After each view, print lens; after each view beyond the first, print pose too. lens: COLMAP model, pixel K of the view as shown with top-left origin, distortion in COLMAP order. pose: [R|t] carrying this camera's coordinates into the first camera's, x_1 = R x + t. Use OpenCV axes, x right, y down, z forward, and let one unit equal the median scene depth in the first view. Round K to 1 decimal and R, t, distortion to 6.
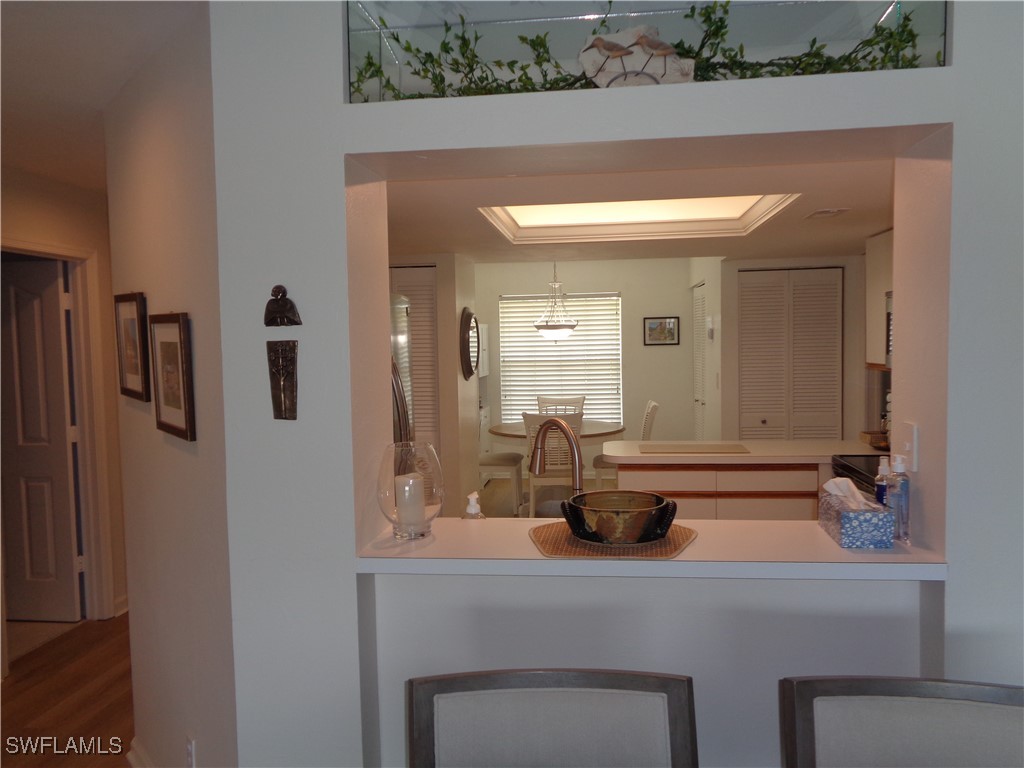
lens RADIAL K [[768.5, 0, 517.3], [0, 768.5, 385.5], [0, 0, 1]] dist [0.003236, -0.001263]
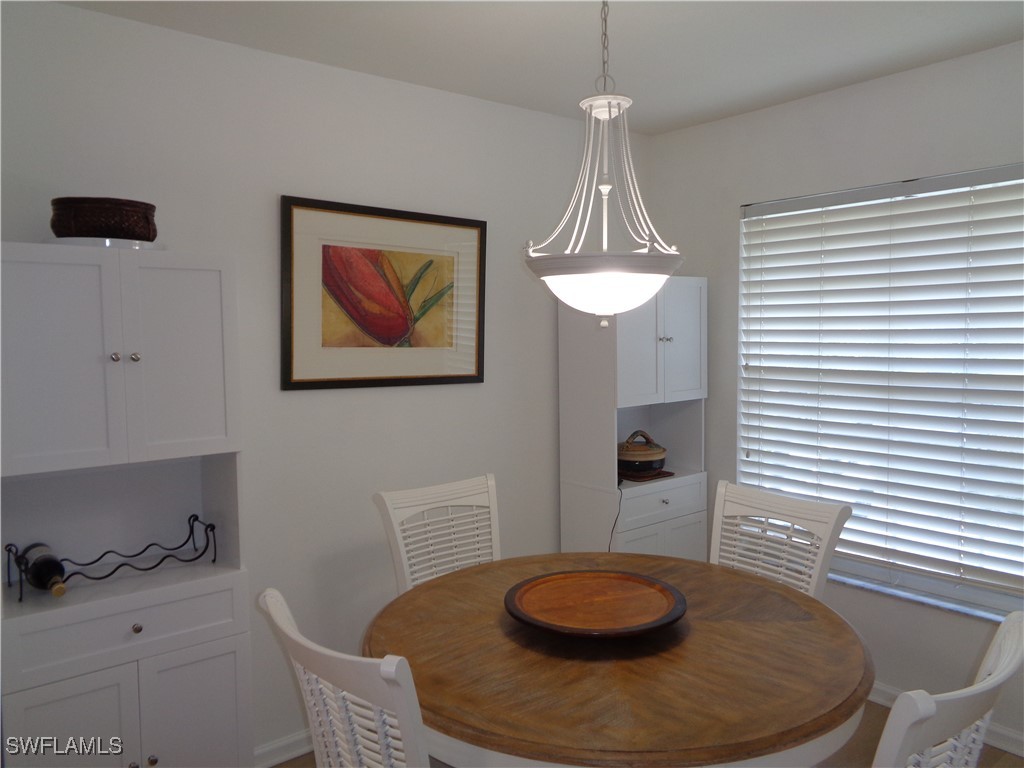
lens RADIAL K [[768.5, 0, 517.3], [0, 768.5, 385.5], [0, 0, 1]] dist [0.003236, -0.001263]
pose [[0.728216, 0.059826, -0.682731, 0.176753], [-0.041421, 0.998204, 0.043290, -0.035500], [0.684095, -0.003245, 0.729386, 0.636850]]
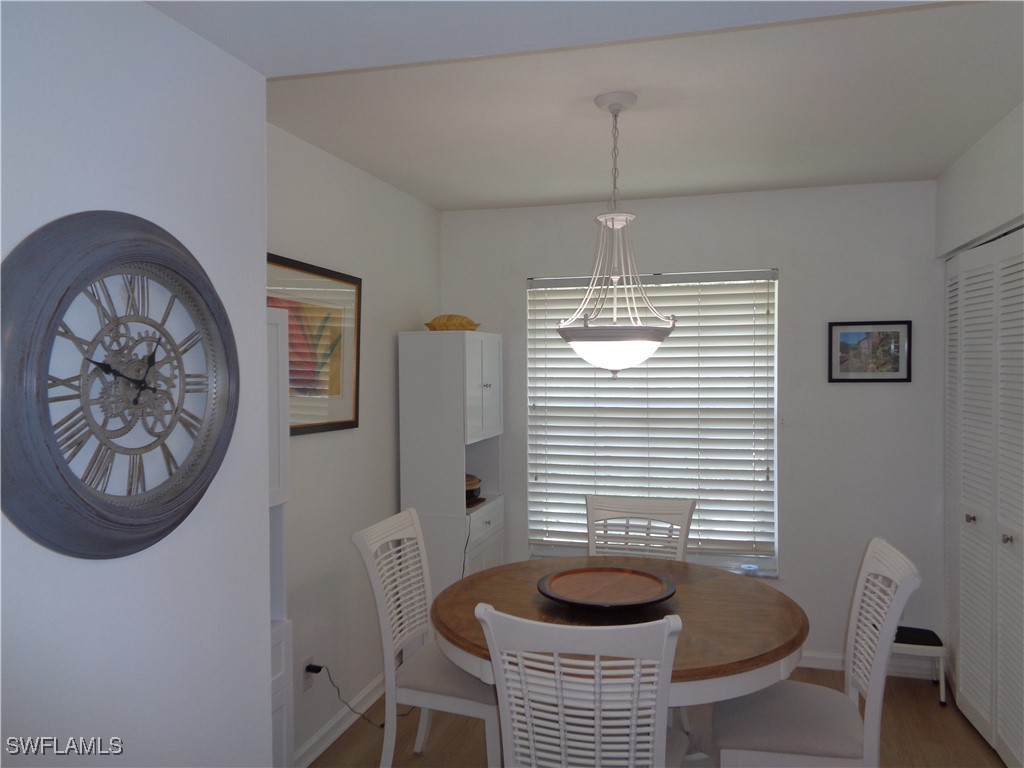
lens RADIAL K [[768.5, 0, 517.3], [0, 768.5, 385.5], [0, 0, 1]] dist [0.003236, -0.001263]
pose [[0.988190, 0.018966, -0.152053, 0.049388], [-0.023557, 0.999318, -0.028447, -0.032316], [0.151410, 0.031693, 0.987963, 0.511792]]
